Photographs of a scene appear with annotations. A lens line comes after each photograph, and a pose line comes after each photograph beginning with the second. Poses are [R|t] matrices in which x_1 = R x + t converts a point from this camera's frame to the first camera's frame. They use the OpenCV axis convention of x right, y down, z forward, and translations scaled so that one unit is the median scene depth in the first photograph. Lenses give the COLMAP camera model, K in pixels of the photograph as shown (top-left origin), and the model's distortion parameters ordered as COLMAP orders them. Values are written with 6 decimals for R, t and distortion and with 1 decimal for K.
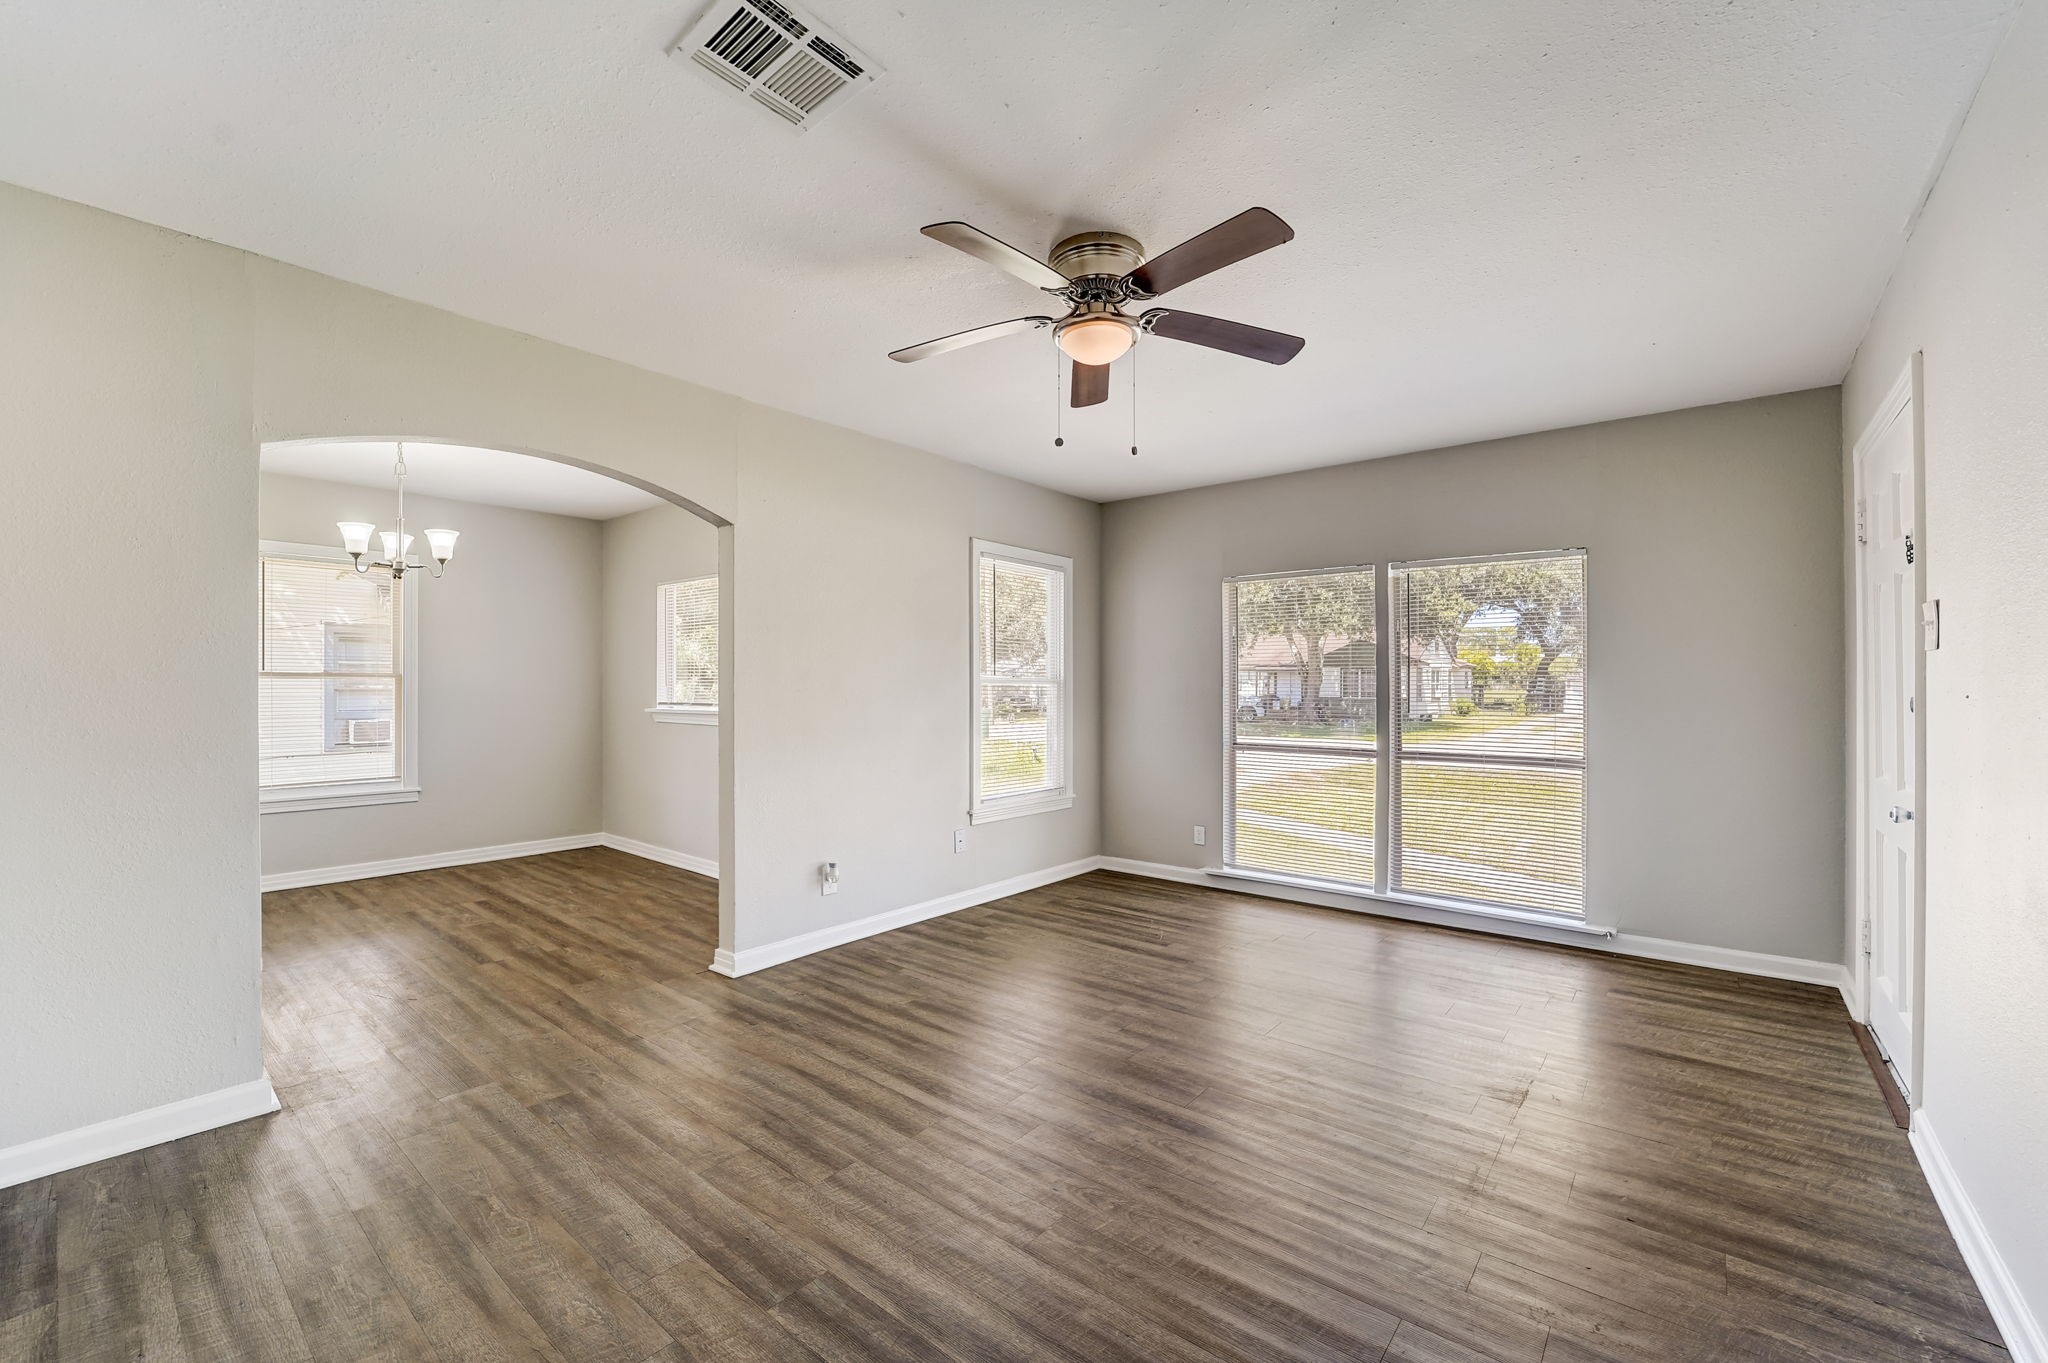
lens RADIAL K [[836.6, 0, 1028.6], [0, 836.6, 679.7], [0, 0, 1]] dist [-0.024235, 0.000133]
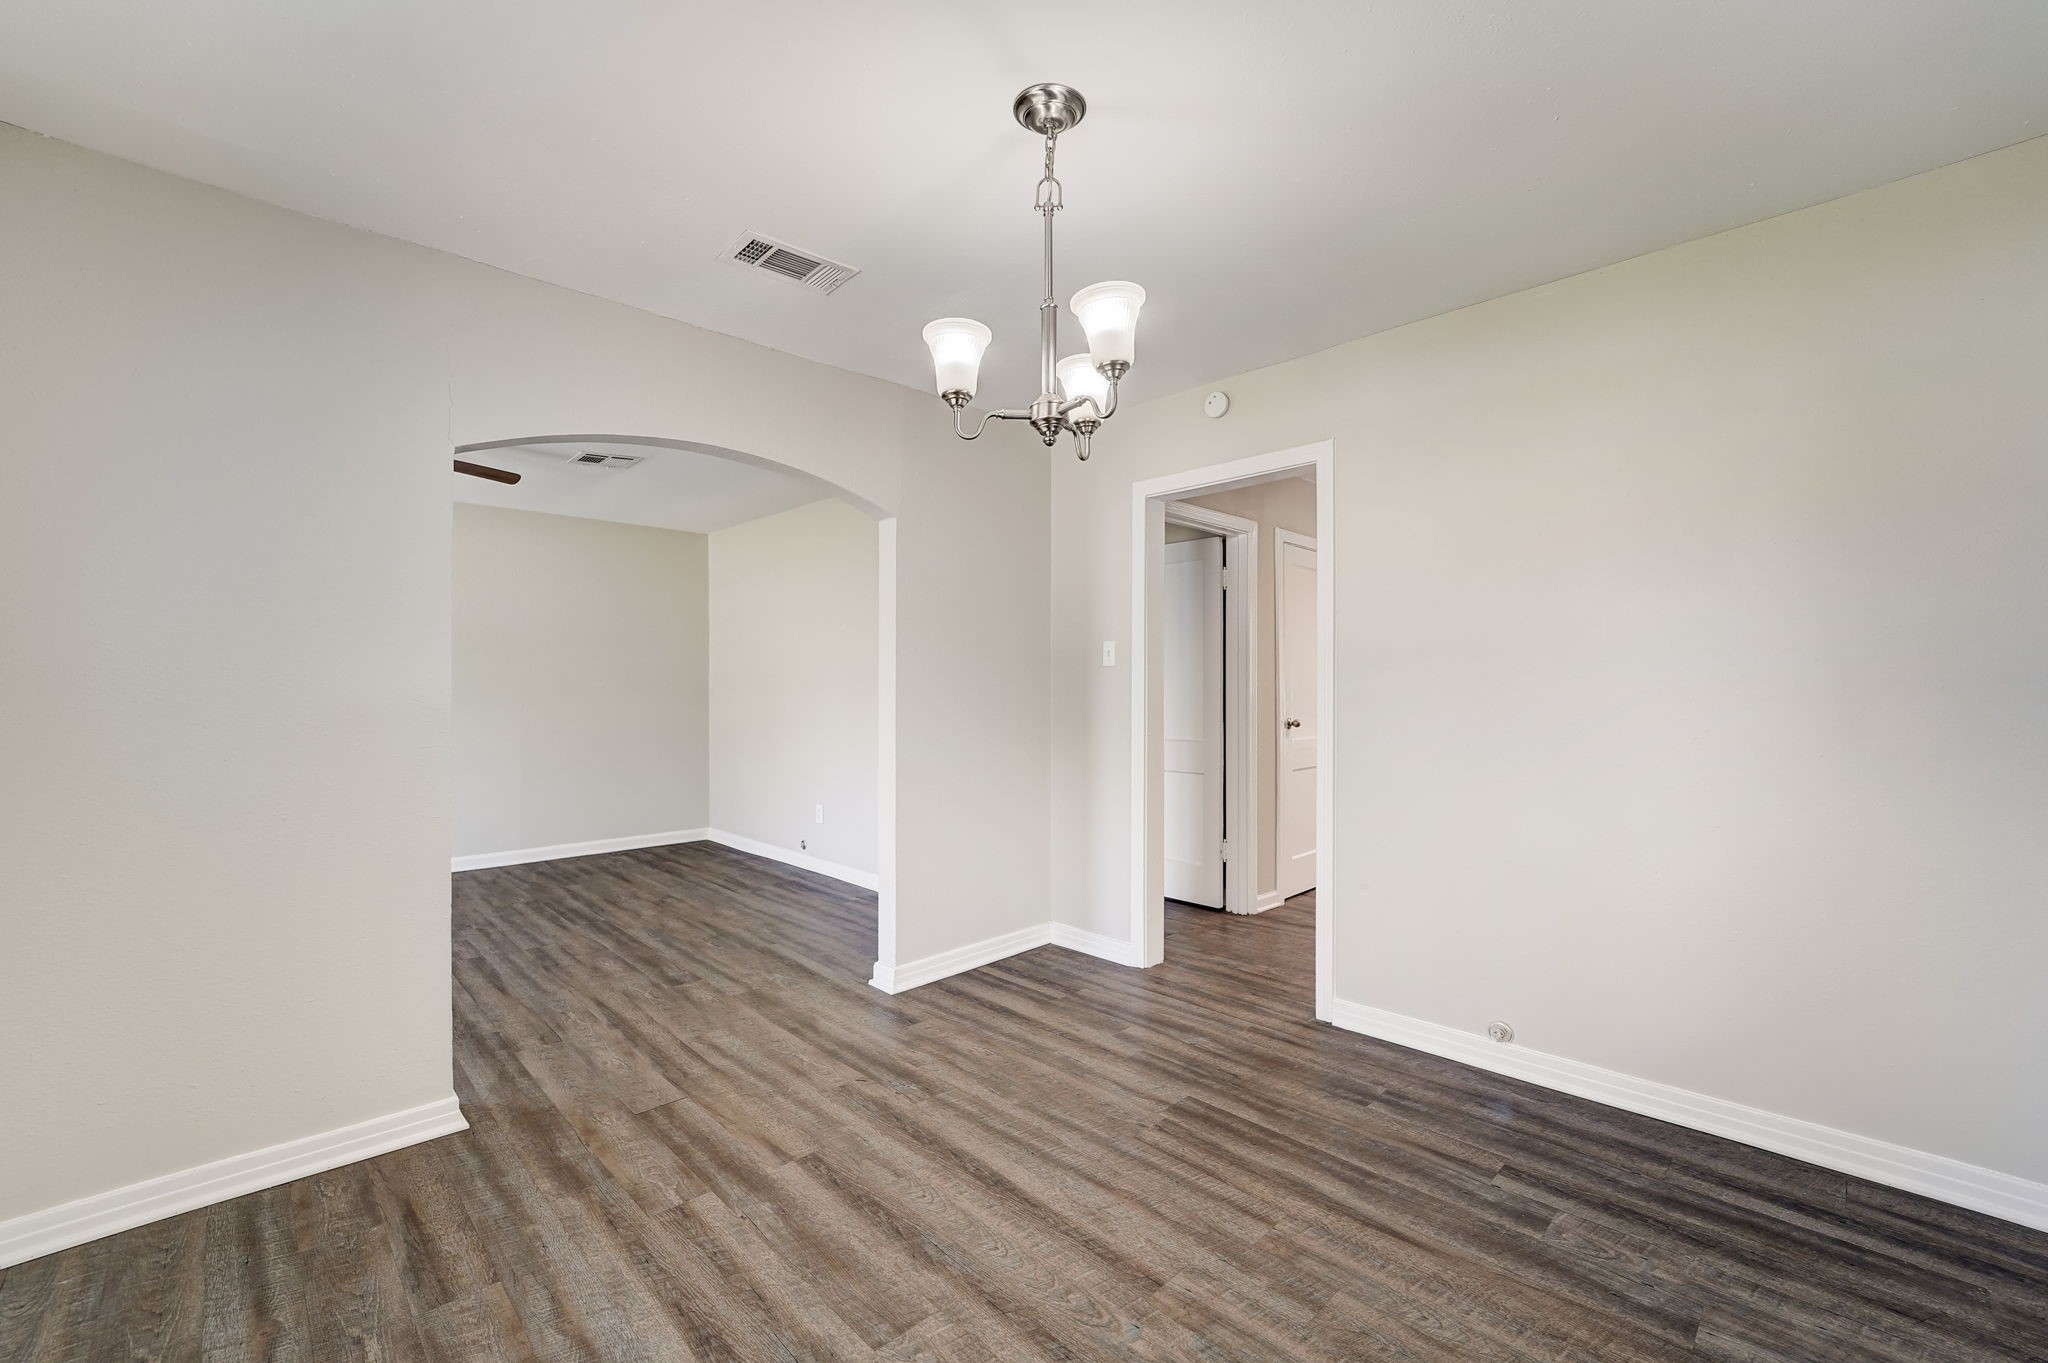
lens RADIAL K [[836.6, 0, 1024.7], [0, 836.6, 683.0], [0, 0, 1]] dist [-0.024235, 0.000133]
pose [[-0.994025, 0.003793, 0.109090, -0.884407], [0.003227, 0.999980, -0.005362, 0.007062], [-0.109109, -0.004978, -0.994017, 1.586388]]
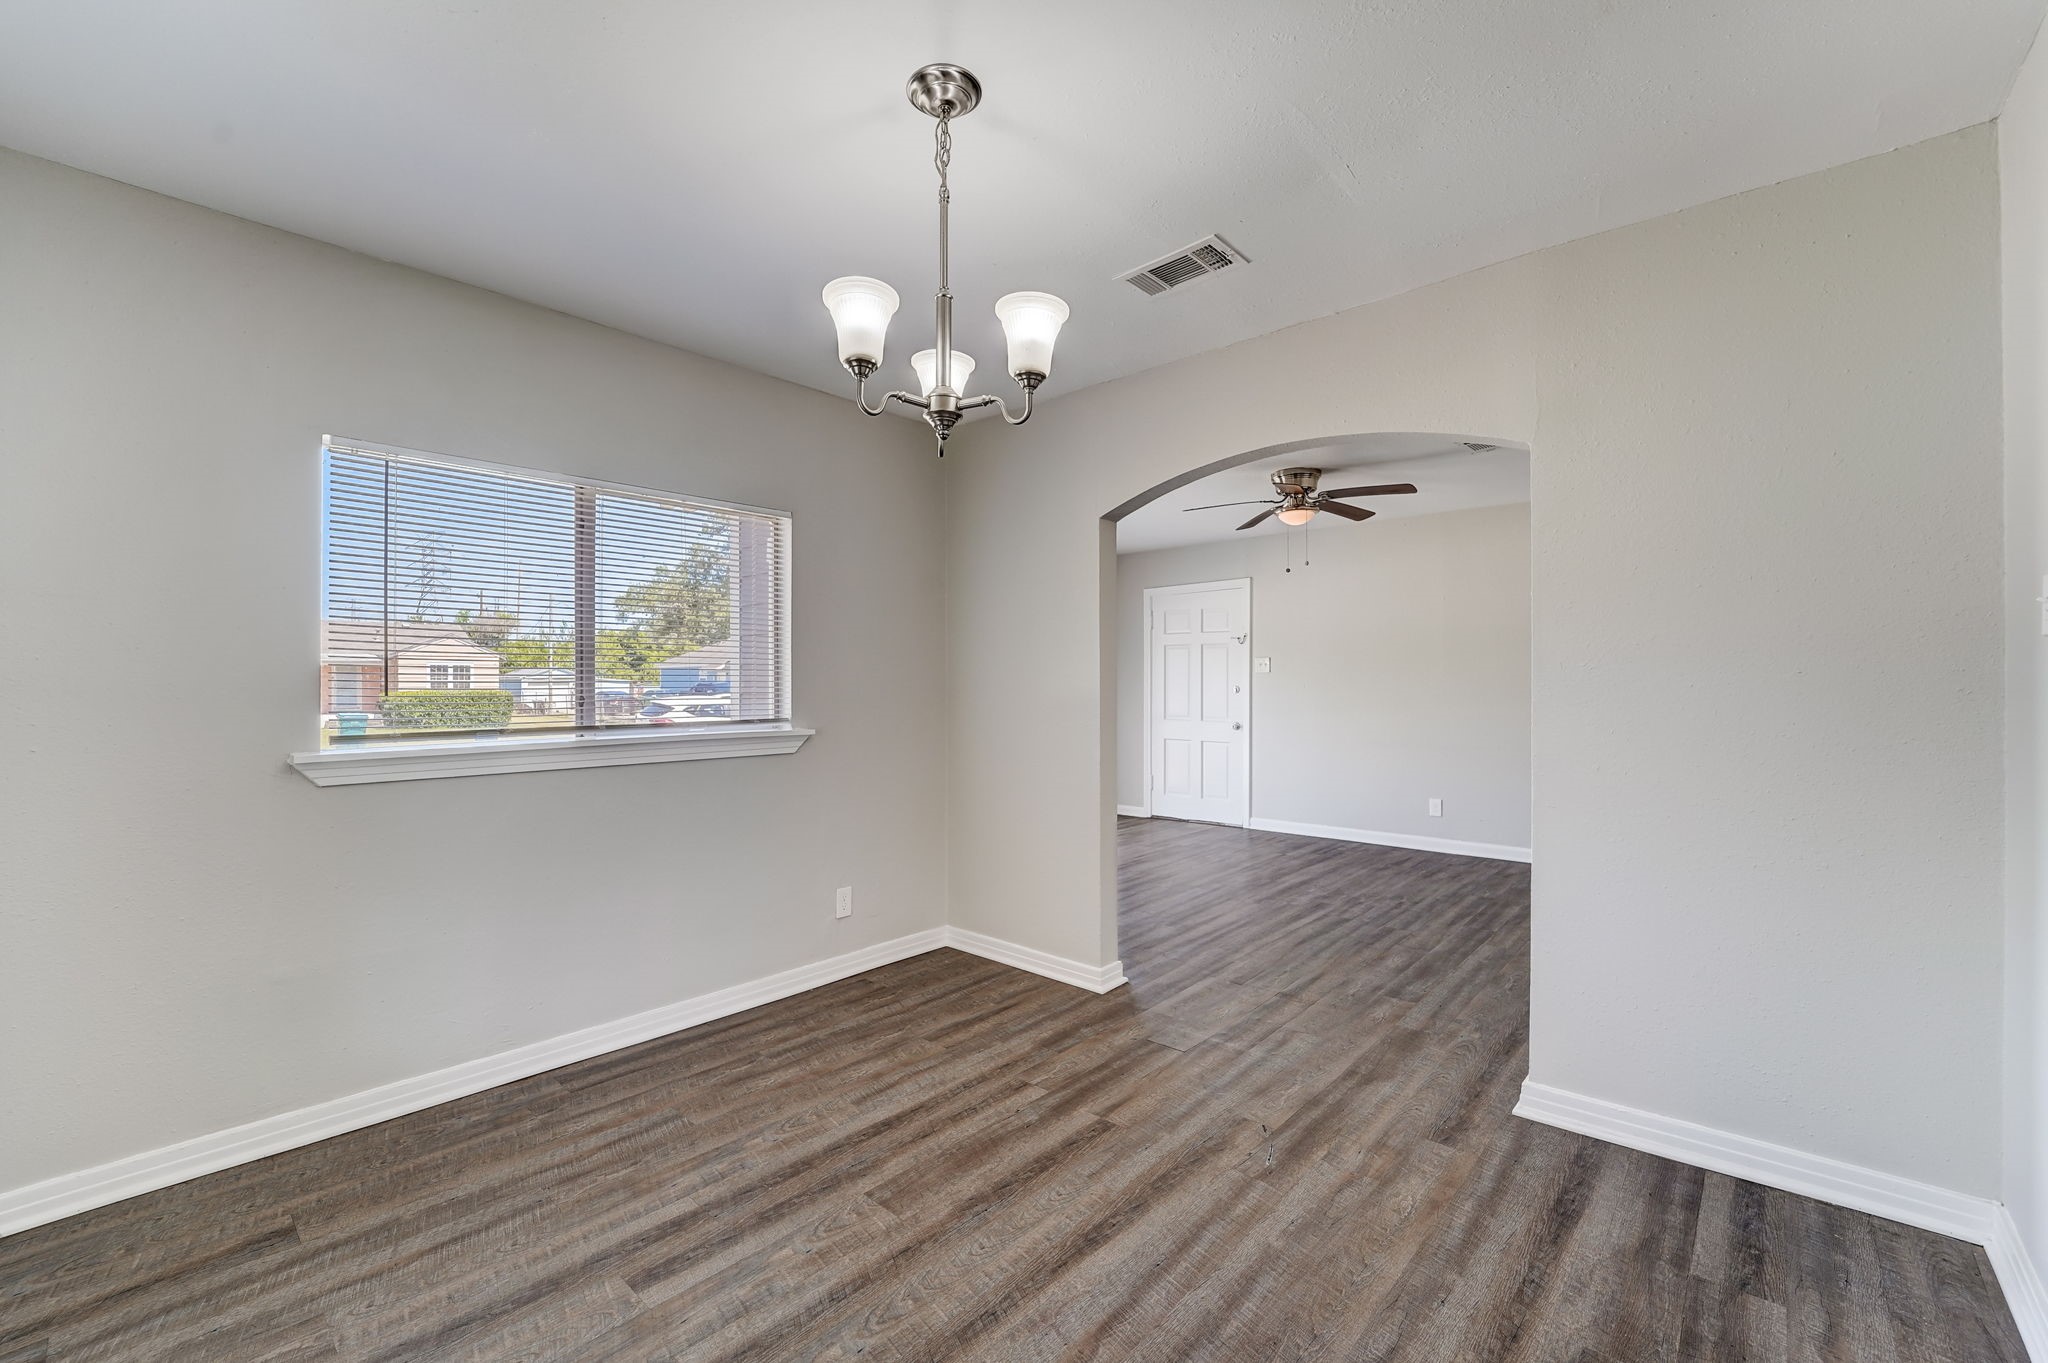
lens RADIAL K [[836.6, 0, 1018.9], [0, 836.6, 685.5], [0, 0, 1]] dist [-0.024235, 0.000133]
pose [[0.050317, -0.002269, 0.998731, -1.308942], [0.000560, 0.999997, 0.002244, 0.004077], [-0.998733, 0.000447, 0.050318, 1.043853]]
